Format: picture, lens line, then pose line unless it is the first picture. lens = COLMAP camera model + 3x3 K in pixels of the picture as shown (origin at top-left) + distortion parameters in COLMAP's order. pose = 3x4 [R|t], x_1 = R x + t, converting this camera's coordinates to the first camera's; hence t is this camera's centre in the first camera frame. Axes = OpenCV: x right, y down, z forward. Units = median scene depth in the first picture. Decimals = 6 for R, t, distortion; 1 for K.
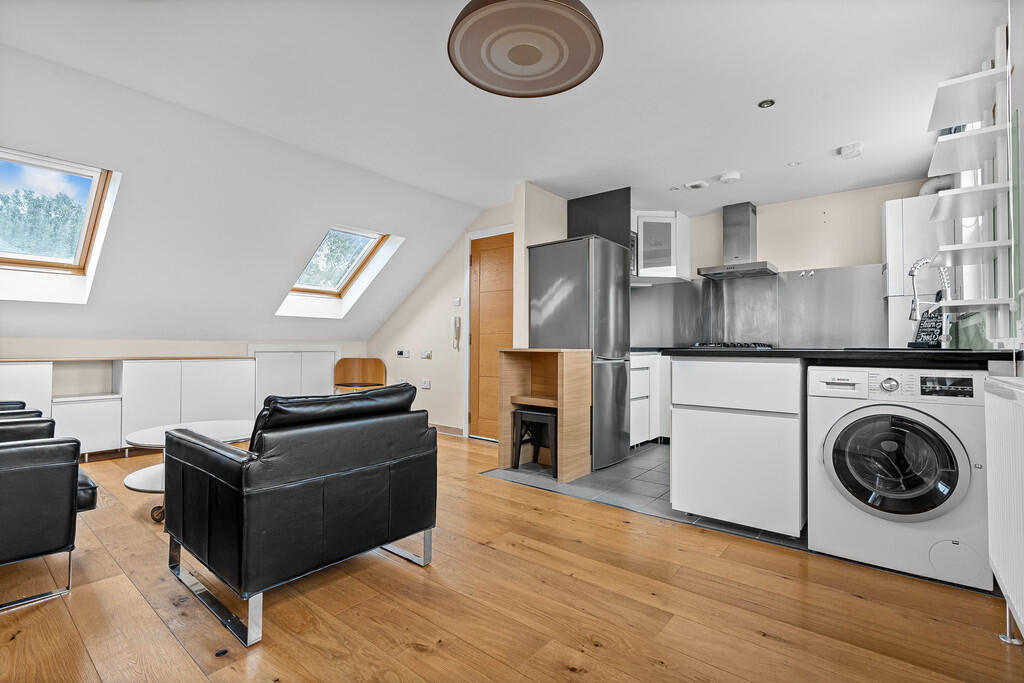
lens RADIAL K [[472.3, 0, 512.0], [0, 472.3, 341.5], [0, 0, 1]] dist [0.000099, 0.000133]
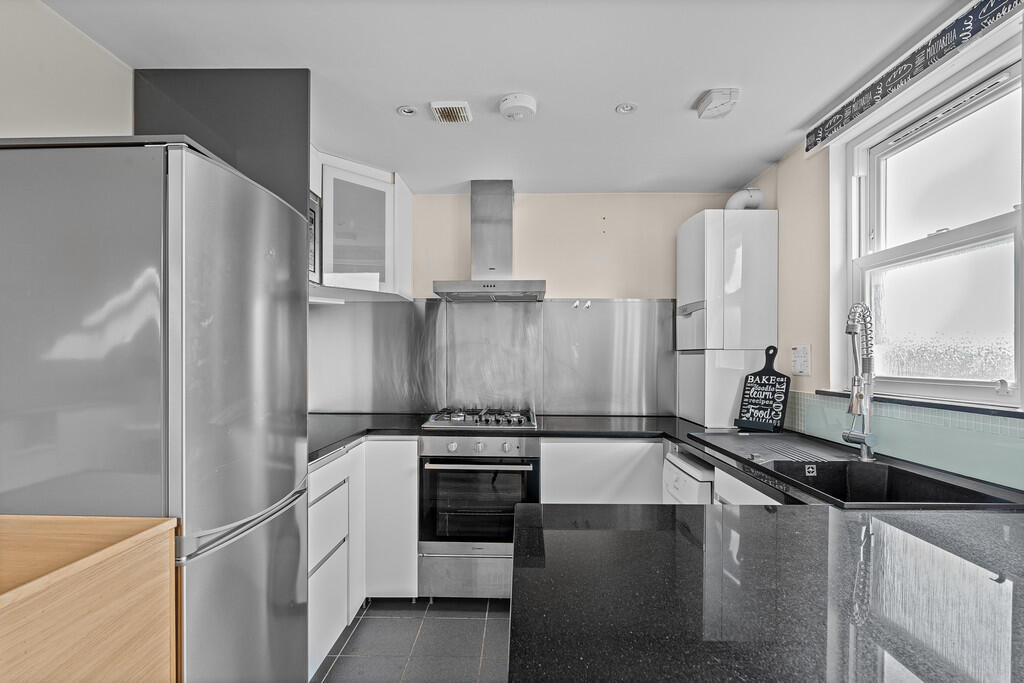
lens RADIAL K [[484.4, 0, 508.0], [0, 484.4, 352.5], [0, 0, 1]] dist [-0.000259, 0.000020]
pose [[0.791762, 0.004825, 0.610810, 0.113222], [-0.005000, 0.999986, -0.001418, -0.069533], [-0.610809, -0.001931, 0.791776, 0.489796]]
